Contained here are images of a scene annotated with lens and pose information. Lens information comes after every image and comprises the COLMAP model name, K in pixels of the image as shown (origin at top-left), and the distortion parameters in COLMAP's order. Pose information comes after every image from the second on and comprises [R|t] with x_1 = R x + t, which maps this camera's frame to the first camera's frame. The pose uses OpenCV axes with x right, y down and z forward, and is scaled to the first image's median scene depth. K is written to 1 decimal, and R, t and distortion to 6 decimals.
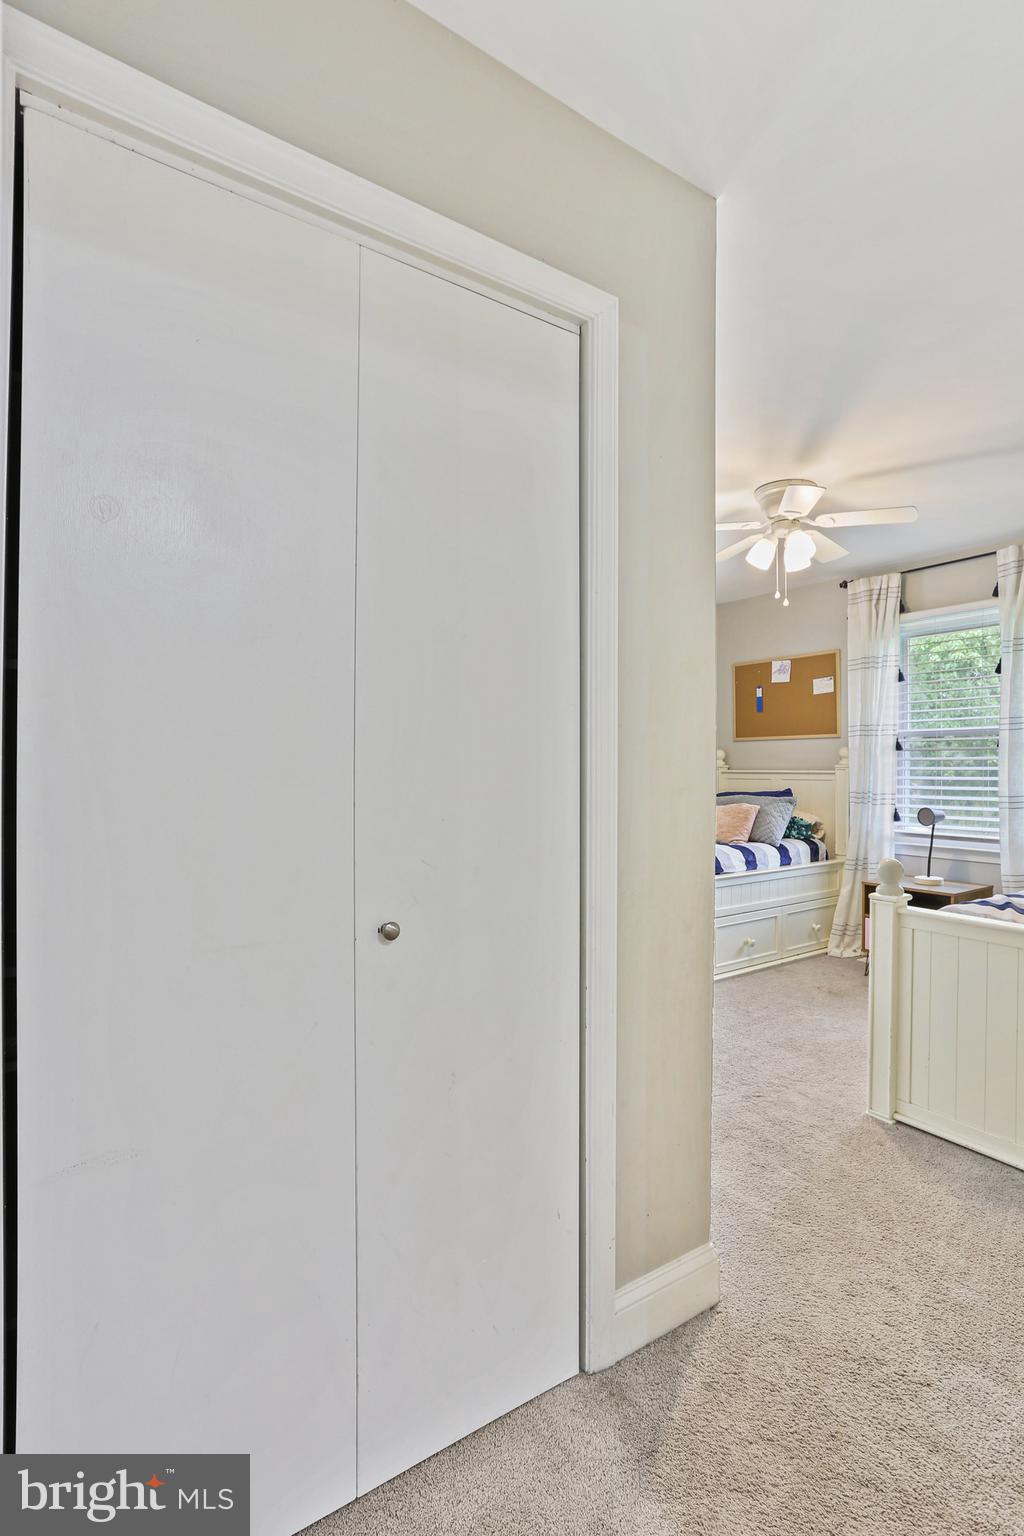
lens RADIAL K [[743.8, 0, 513.5], [0, 743.8, 755.7], [0, 0, 1]] dist [-0.045332, 0.021453]
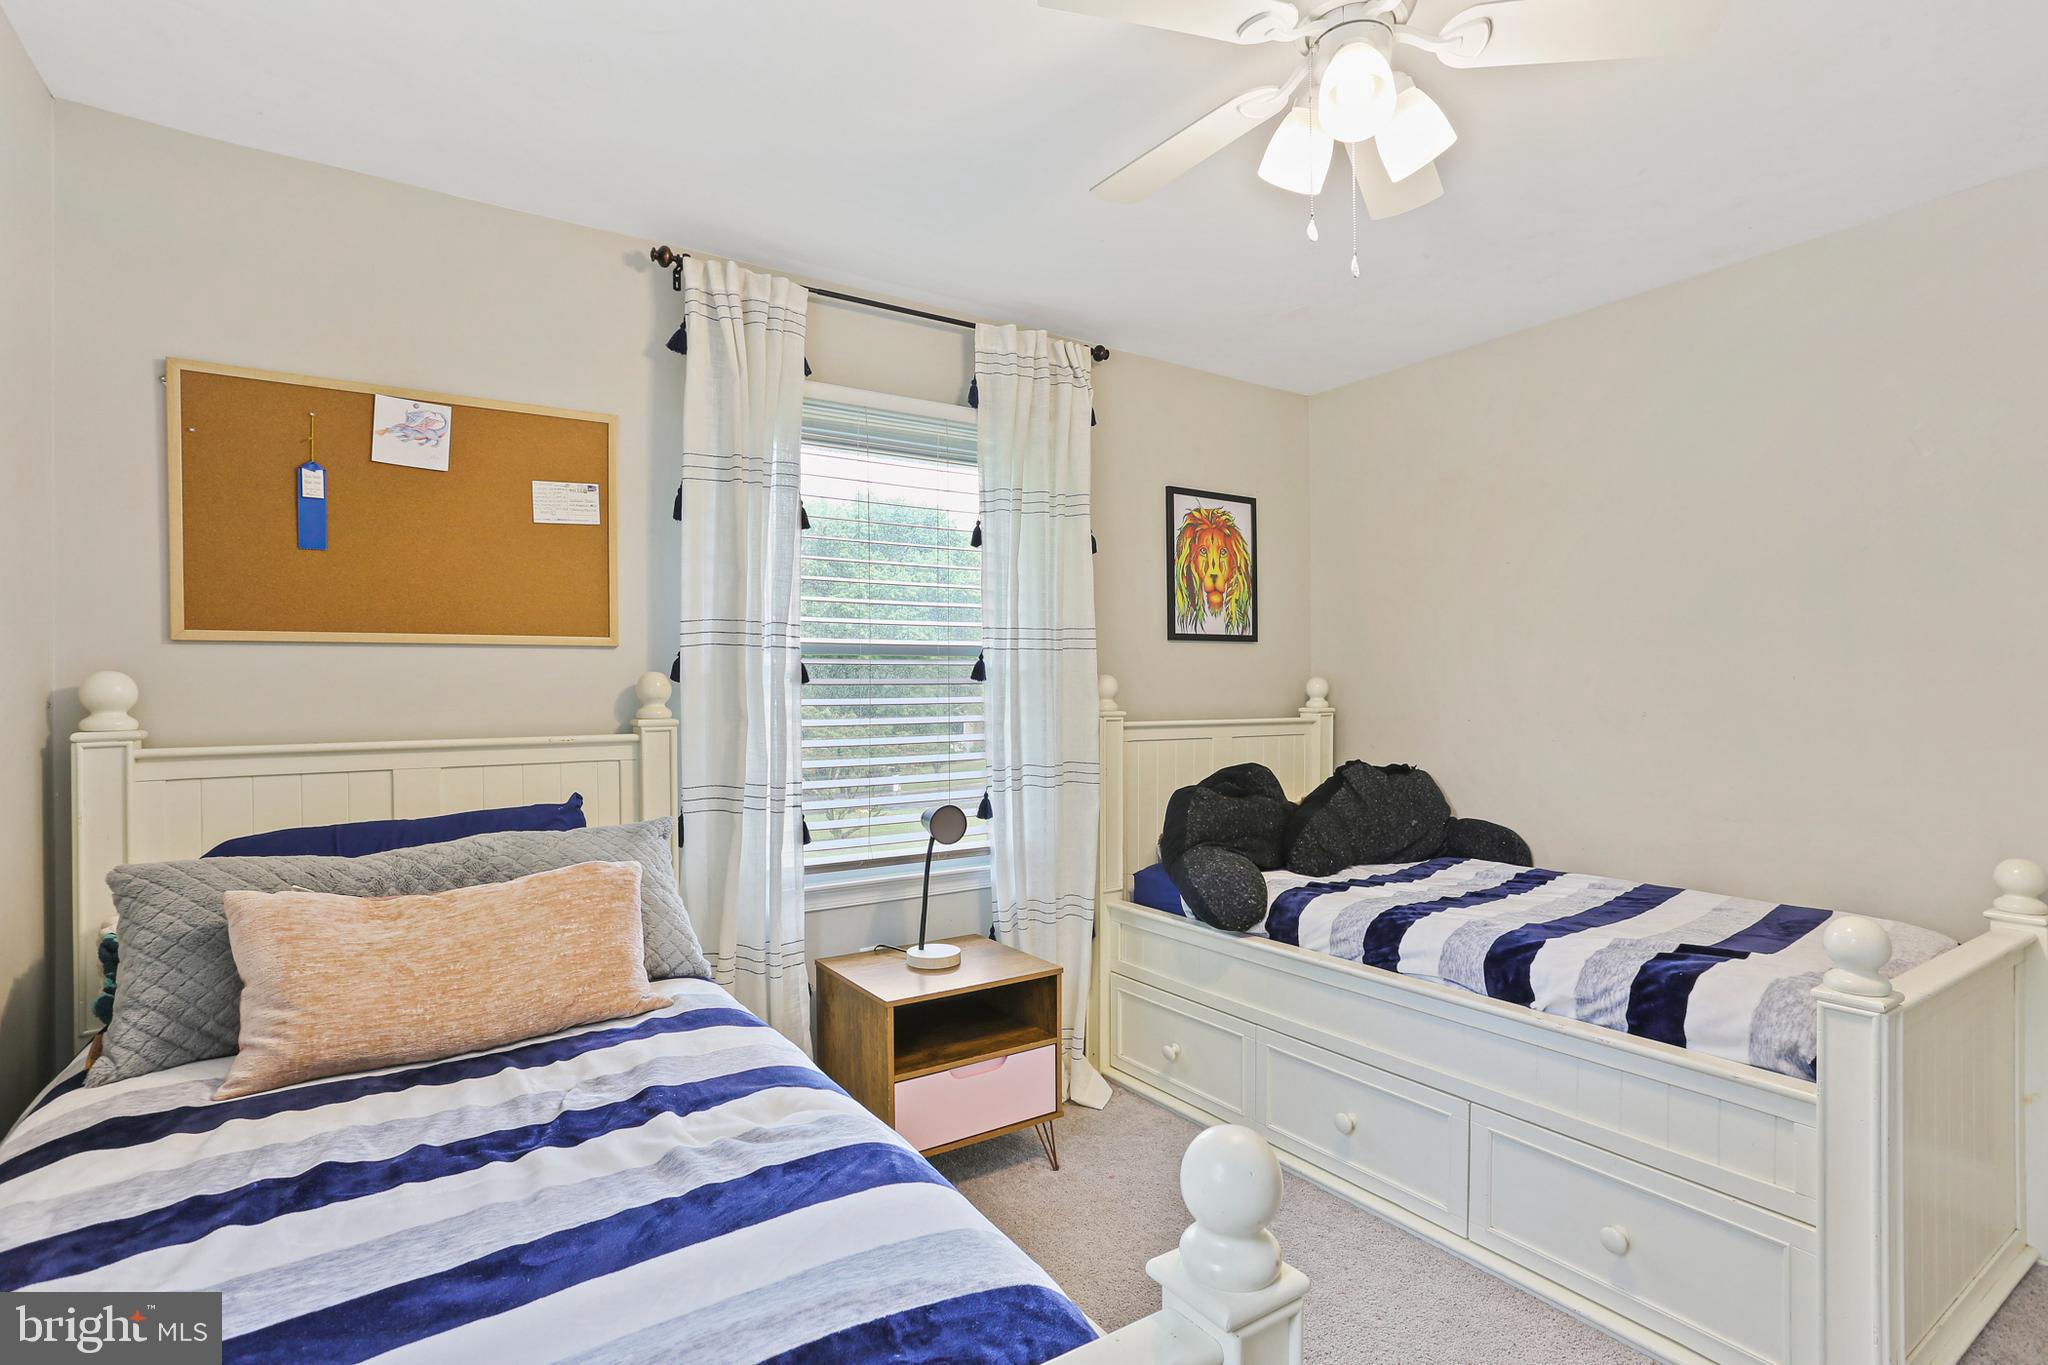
lens RADIAL K [[991.7, 0, 1027.9], [0, 991.7, 702.4], [0, 0, 1]] dist [-0.045332, 0.021453]
pose [[0.018131, -0.001051, 0.999835, -0.068478], [0.000643, 0.999999, 0.001040, 0.003755], [-0.999835, 0.000624, 0.018131, 0.841245]]
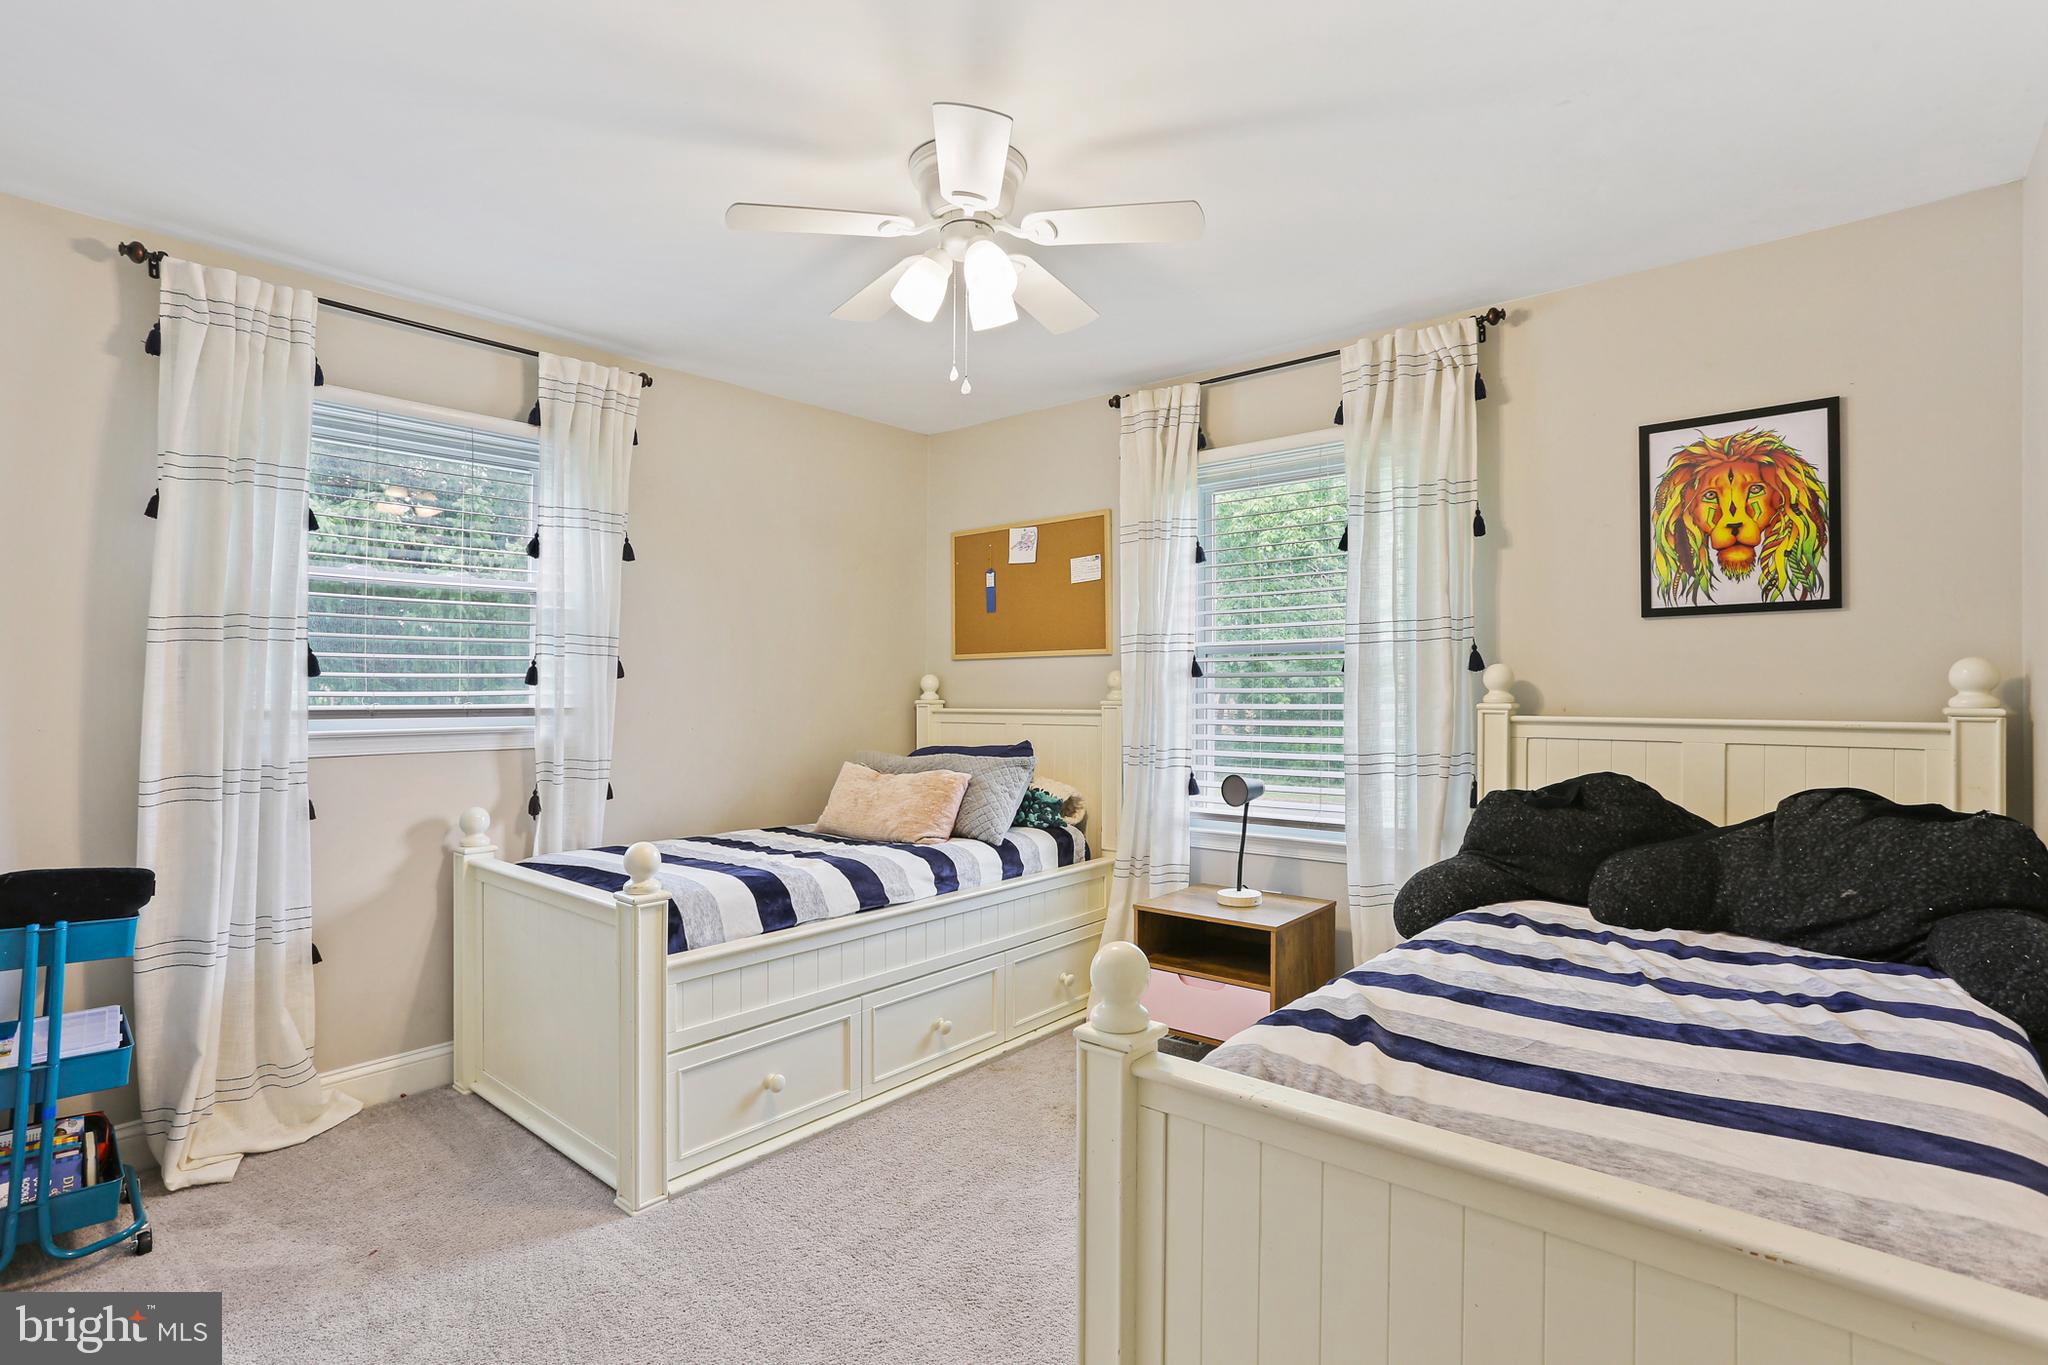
lens RADIAL K [[991.7, 0, 1020.7], [0, 991.7, 676.4], [0, 0, 1]] dist [-0.045332, 0.021453]
pose [[0.963729, -0.002443, 0.266873, 0.166324], [0.002150, 0.999997, 0.001391, -0.008711], [-0.266875, -0.000767, 0.963731, 0.252900]]
